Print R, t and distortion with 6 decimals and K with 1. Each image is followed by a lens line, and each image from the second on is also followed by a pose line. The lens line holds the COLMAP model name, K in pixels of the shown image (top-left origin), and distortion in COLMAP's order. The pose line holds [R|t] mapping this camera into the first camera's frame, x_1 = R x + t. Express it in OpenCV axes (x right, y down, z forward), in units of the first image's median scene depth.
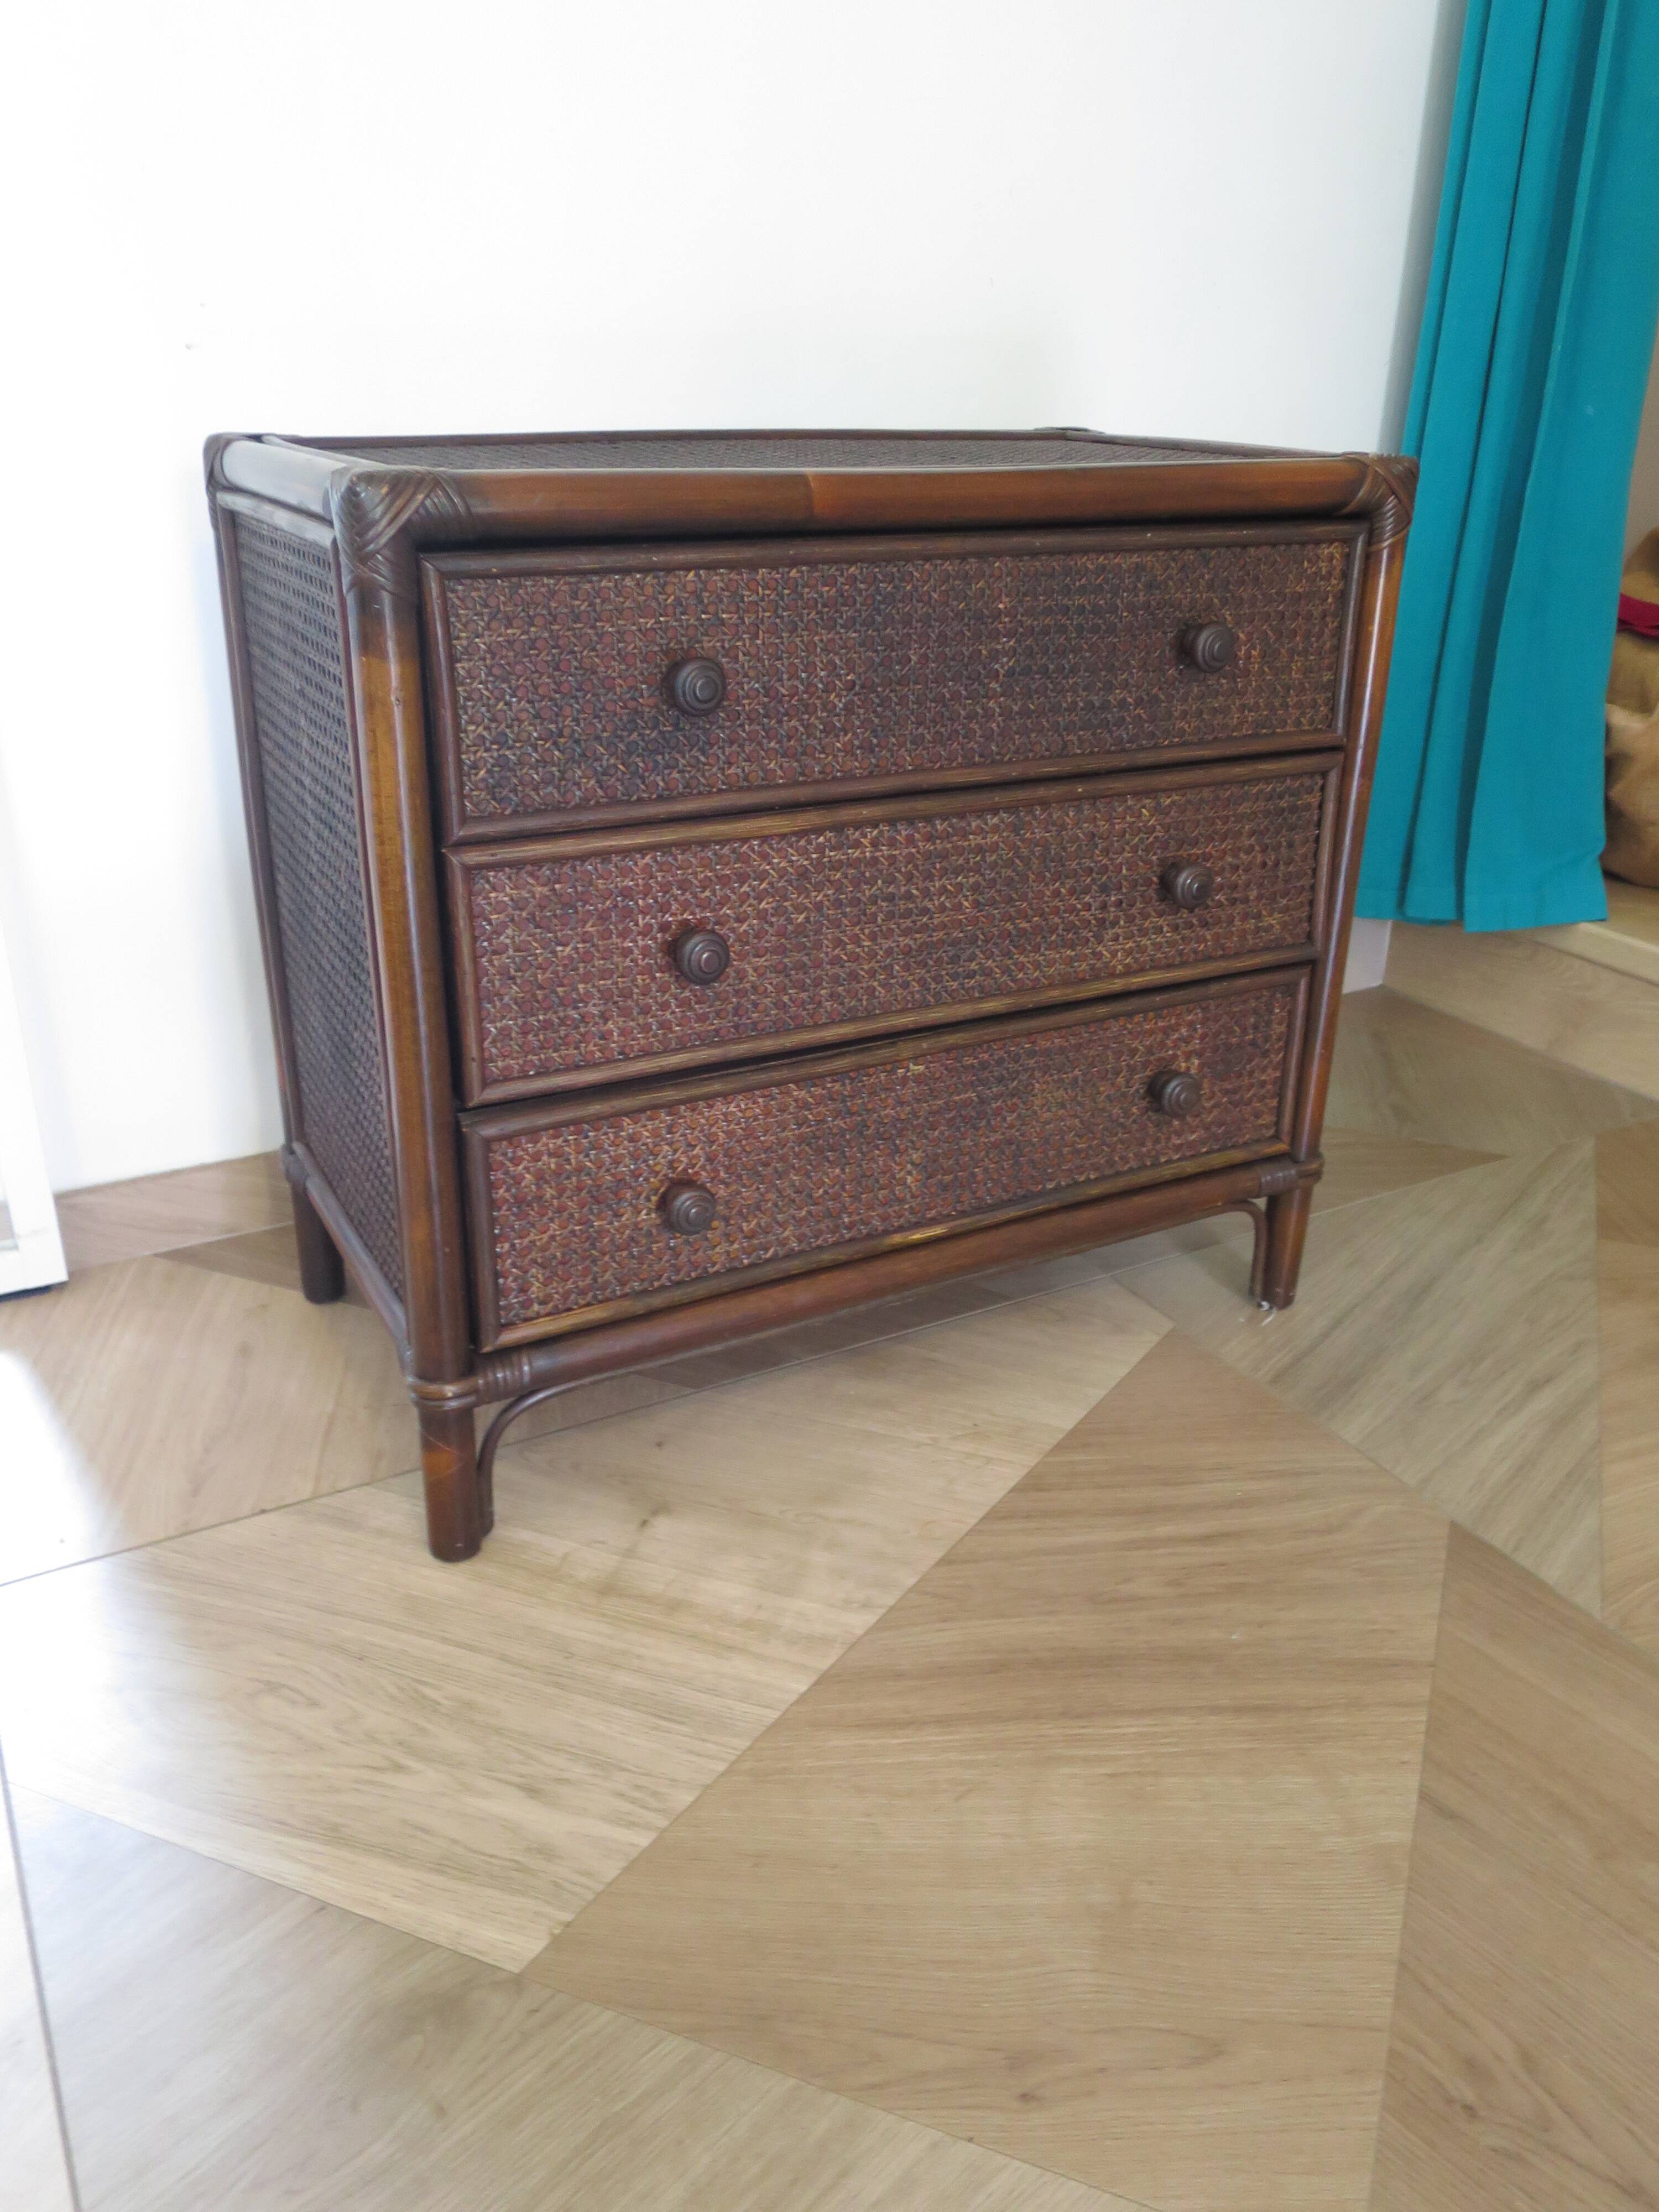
lens RADIAL K [[1598.9, 0, 736.9], [0, 1598.9, 1030.4], [0, 0, 1]] dist [-0.029515, -0.002526]
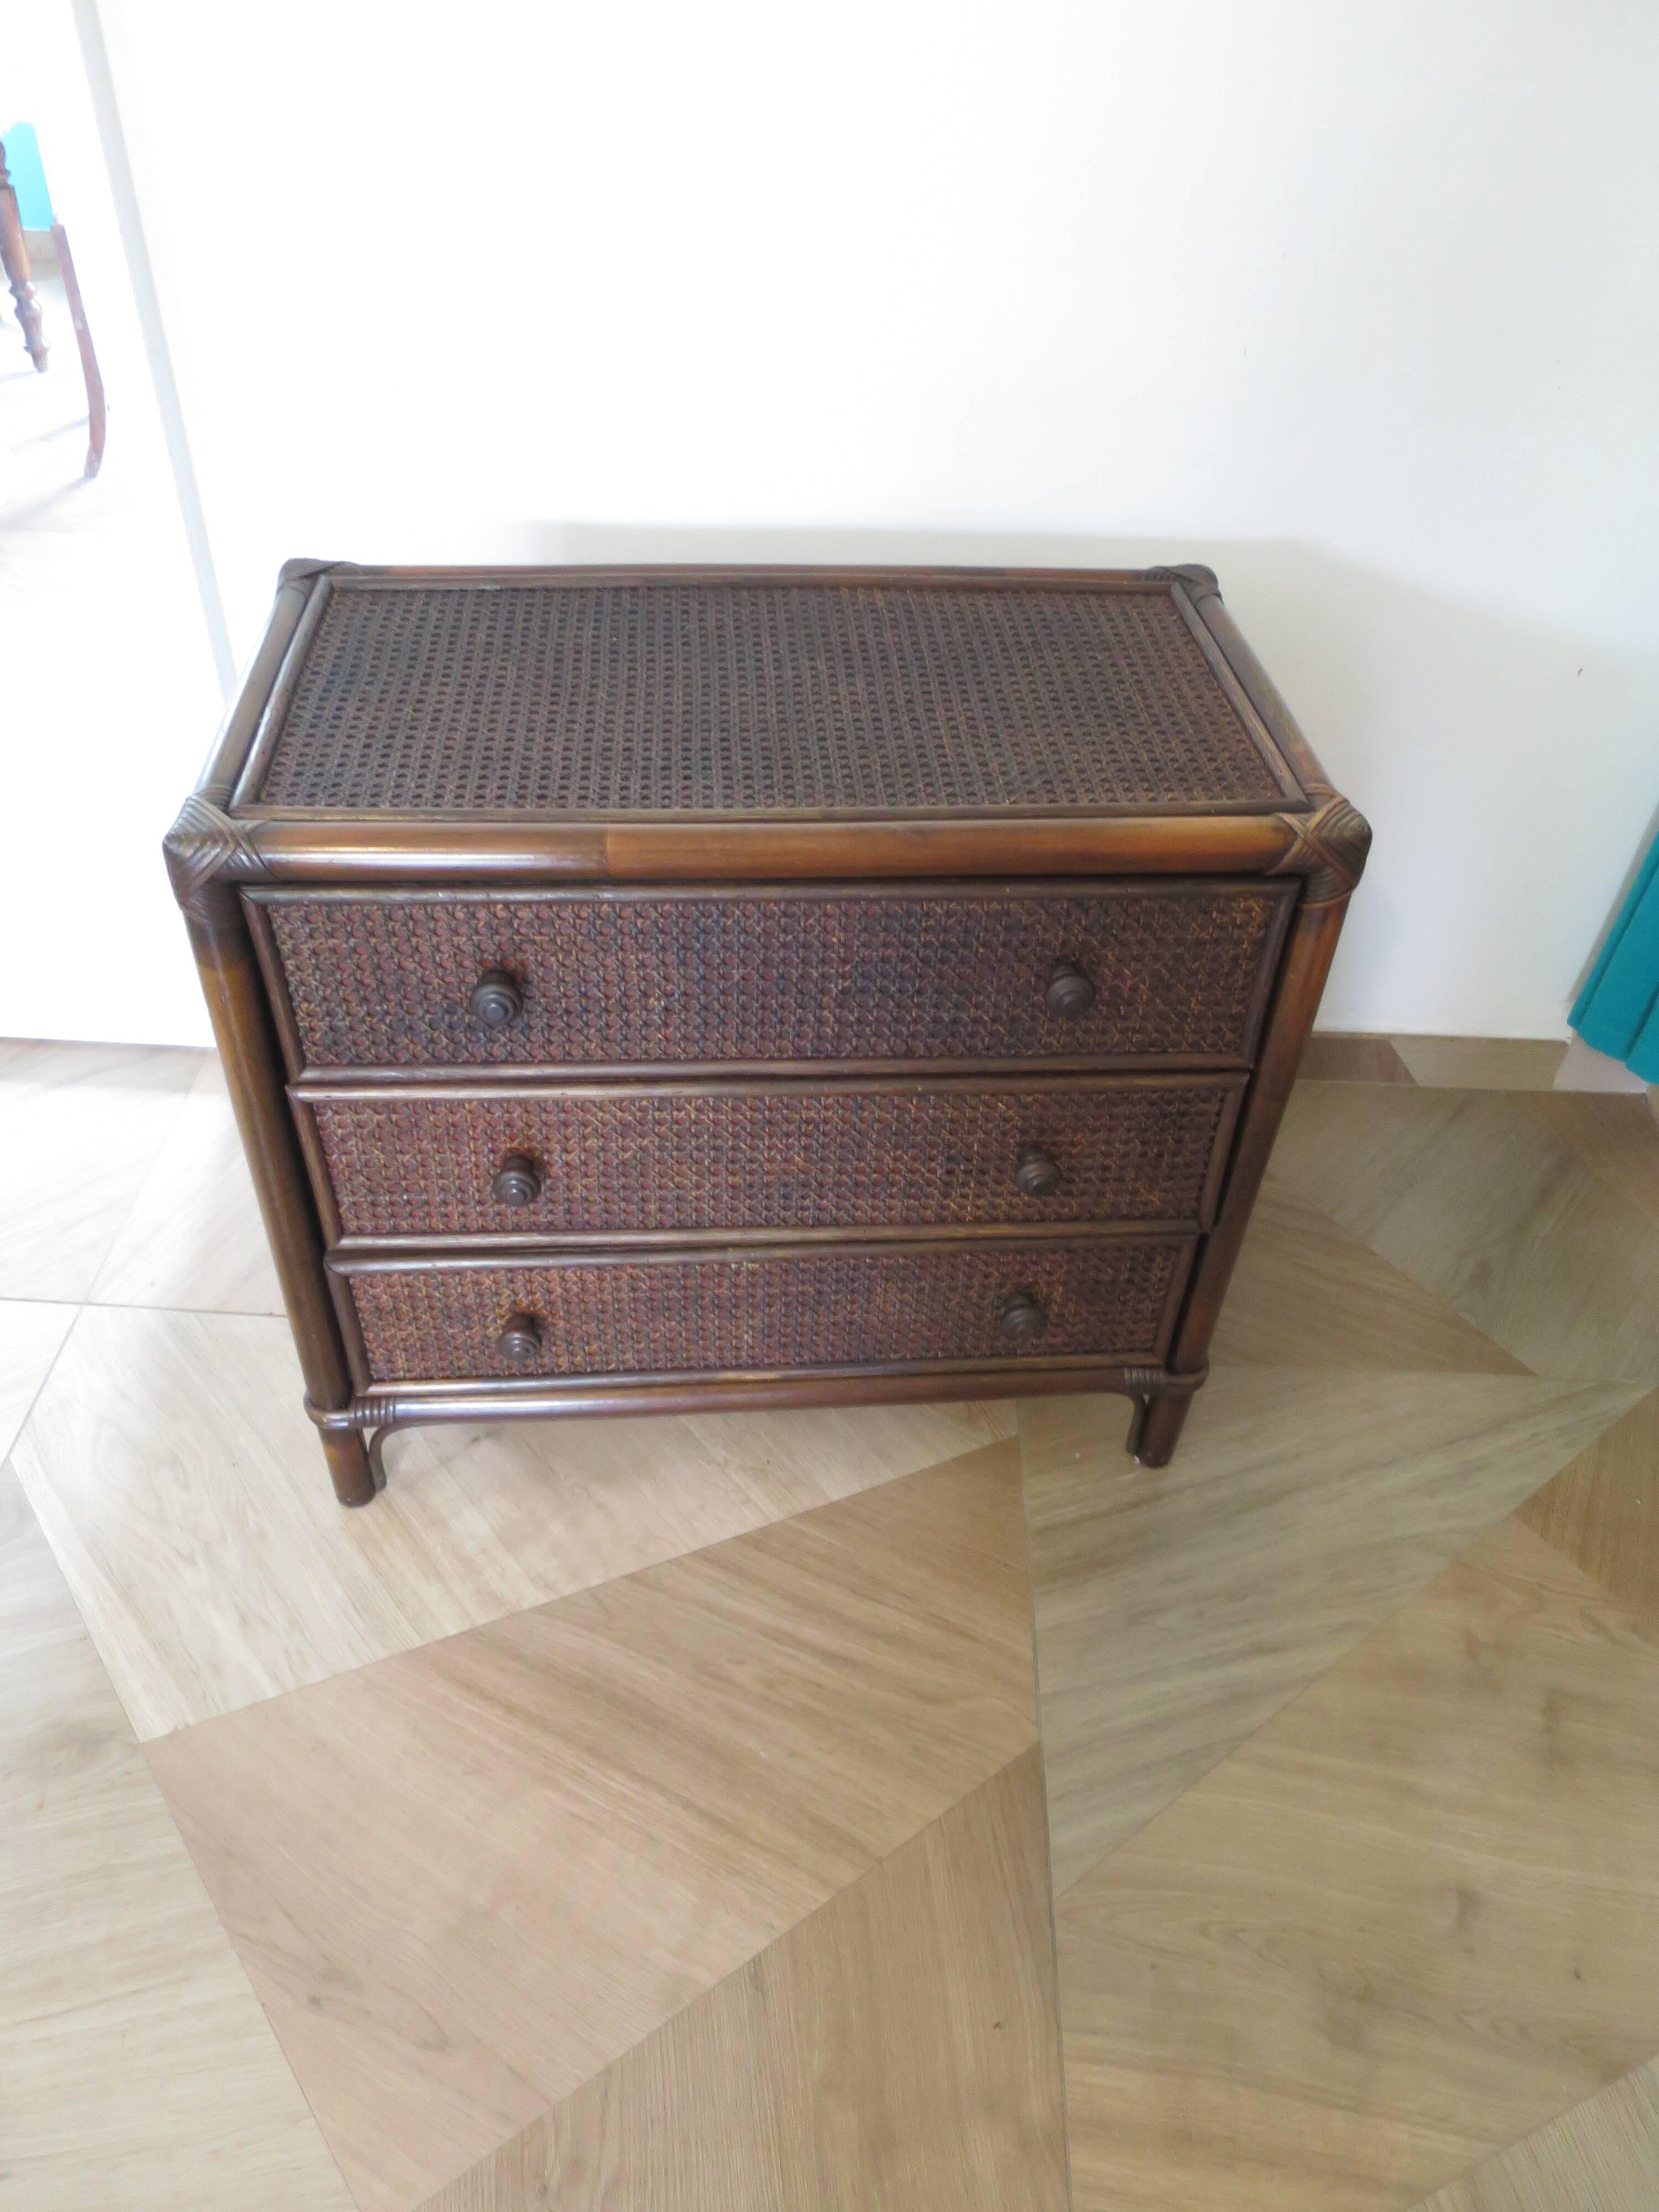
lens RADIAL K [[1624.7, 0, 833.6], [0, 1624.7, 1085.7], [0, 0, 1]] dist [-0.043561, 0.016286]
pose [[0.932534, 0.267218, -0.242846, 0.424911], [-0.168230, 0.916629, 0.362616, -0.534087], [0.319498, -0.297298, 0.899742, 0.024968]]
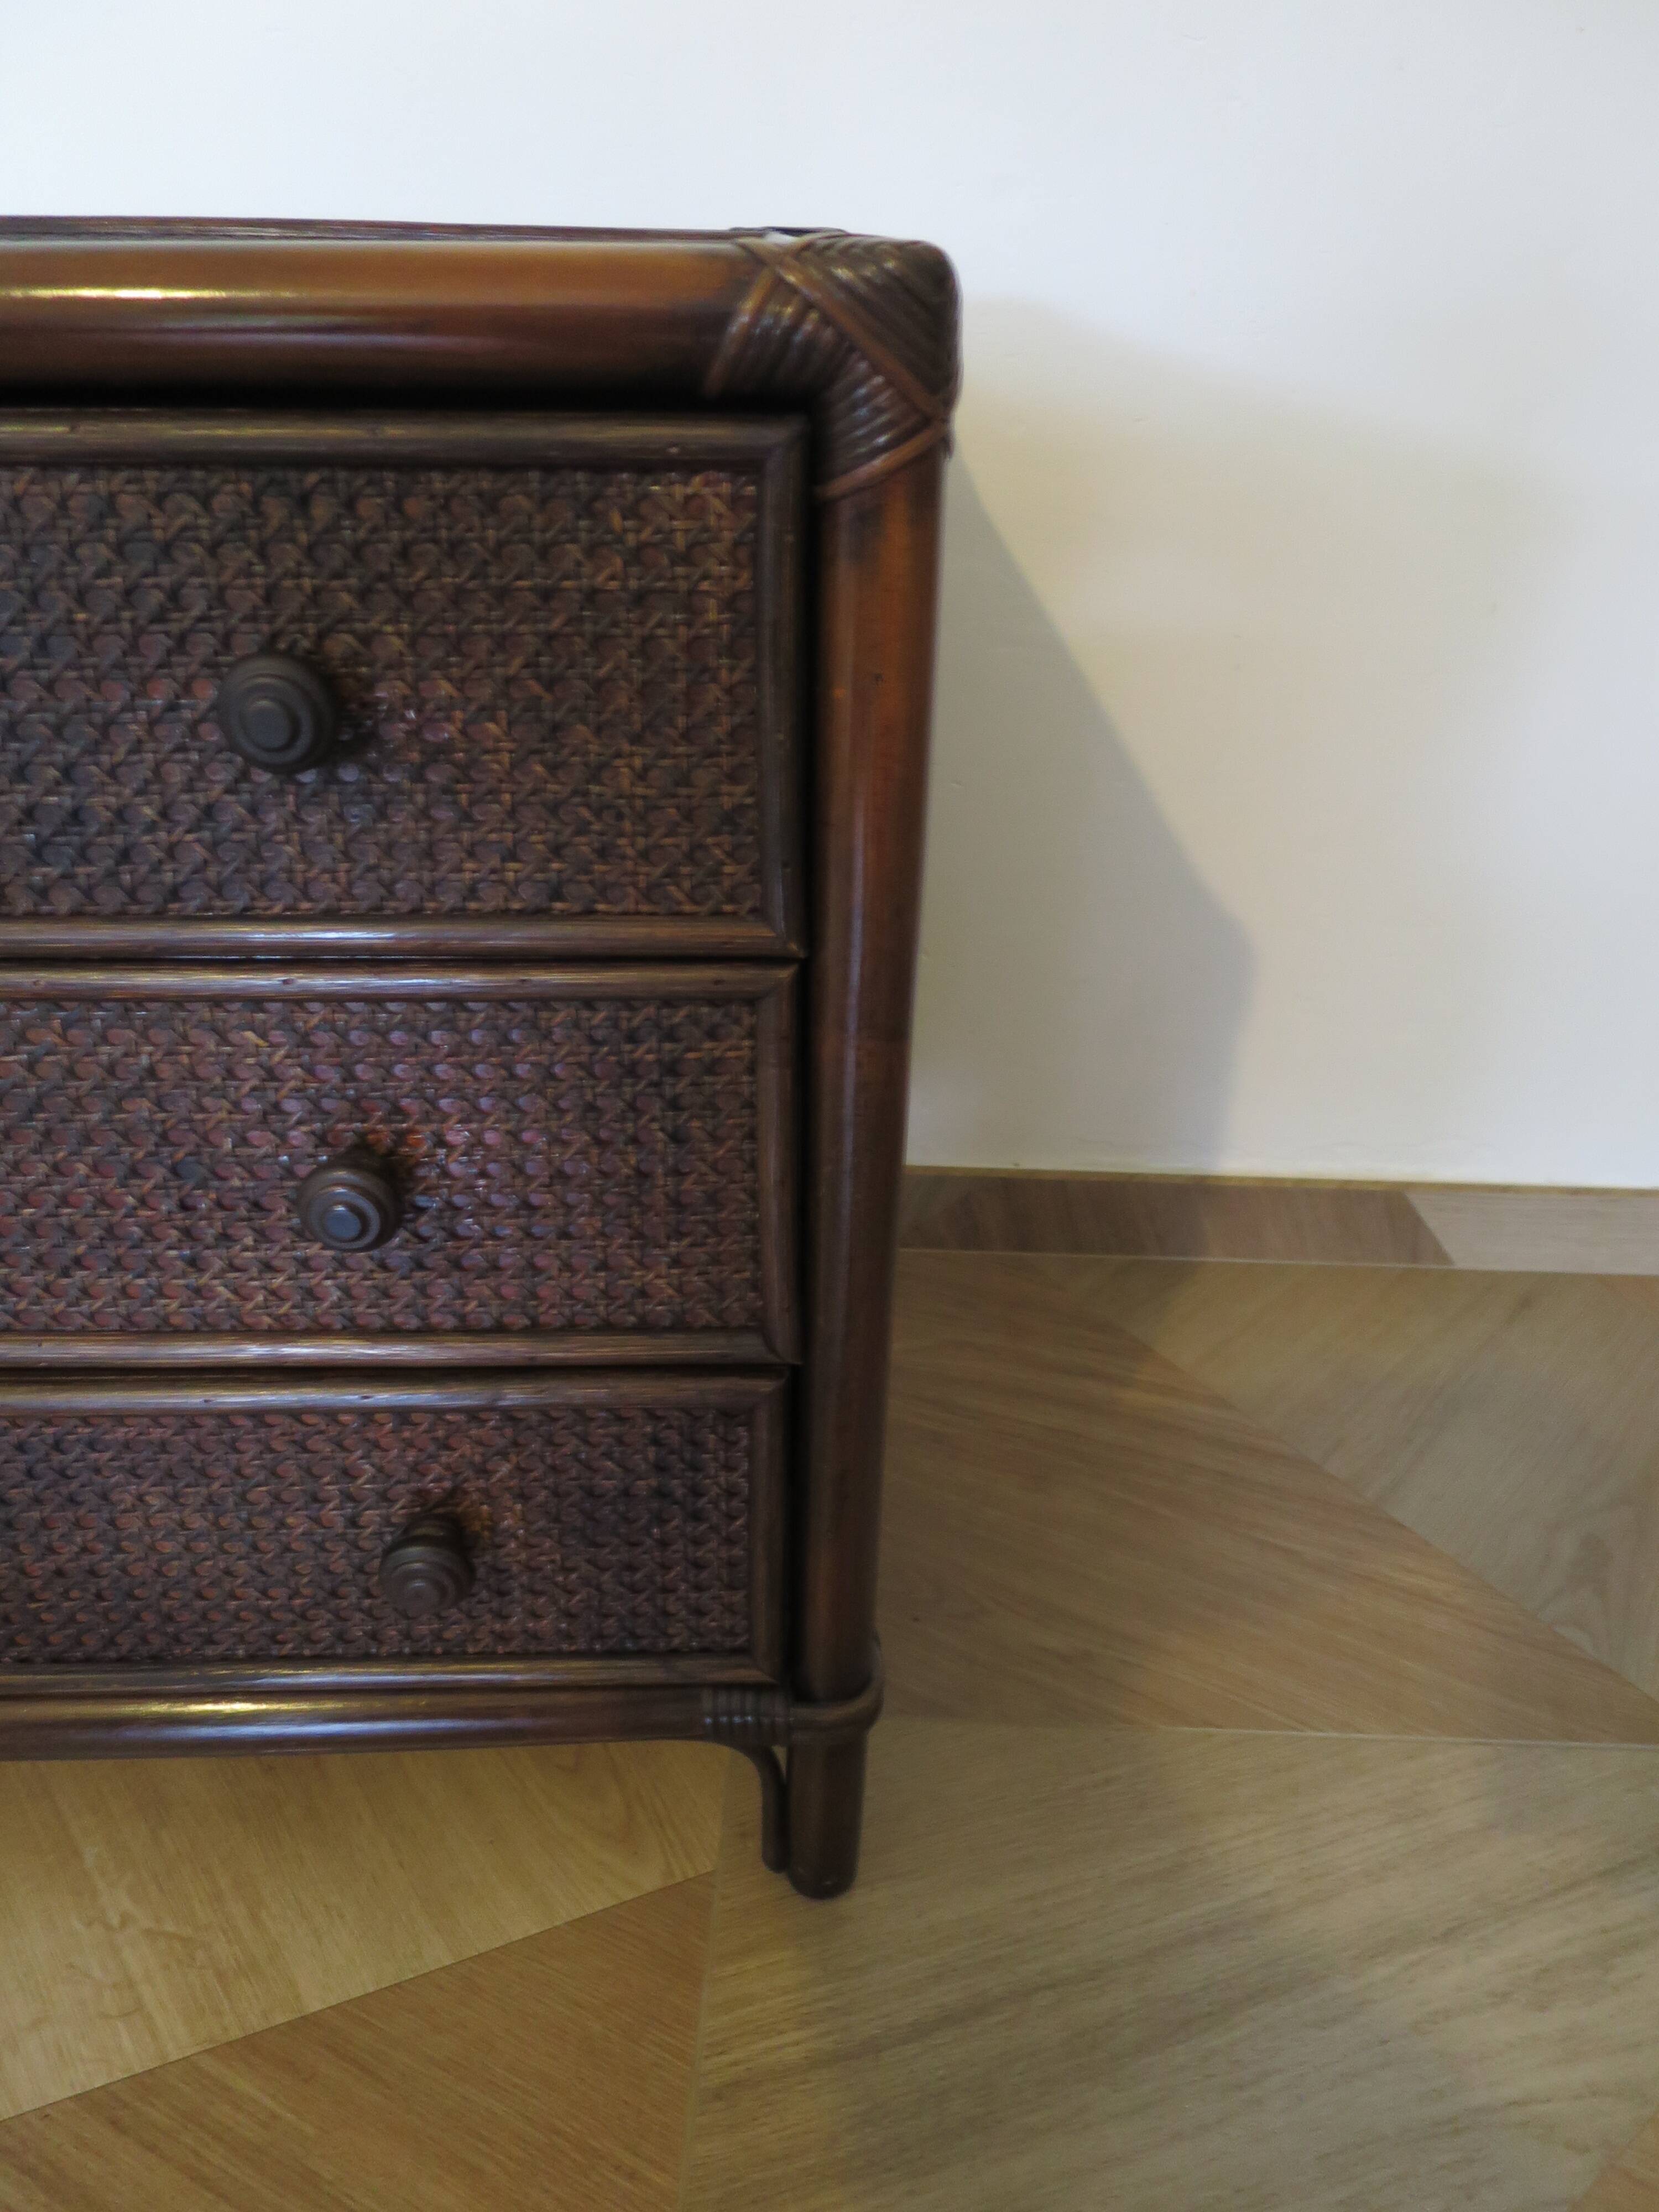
lens RADIAL K [[1606.3, 0, 831.9], [0, 1606.3, 1103.8], [0, 0, 1]] dist [-0.037742, 0.008700]
pose [[0.919663, 0.211717, -0.330751, 0.595474], [-0.161129, 0.971502, 0.173842, -0.238726], [0.358130, -0.106583, 0.927568, 0.656636]]
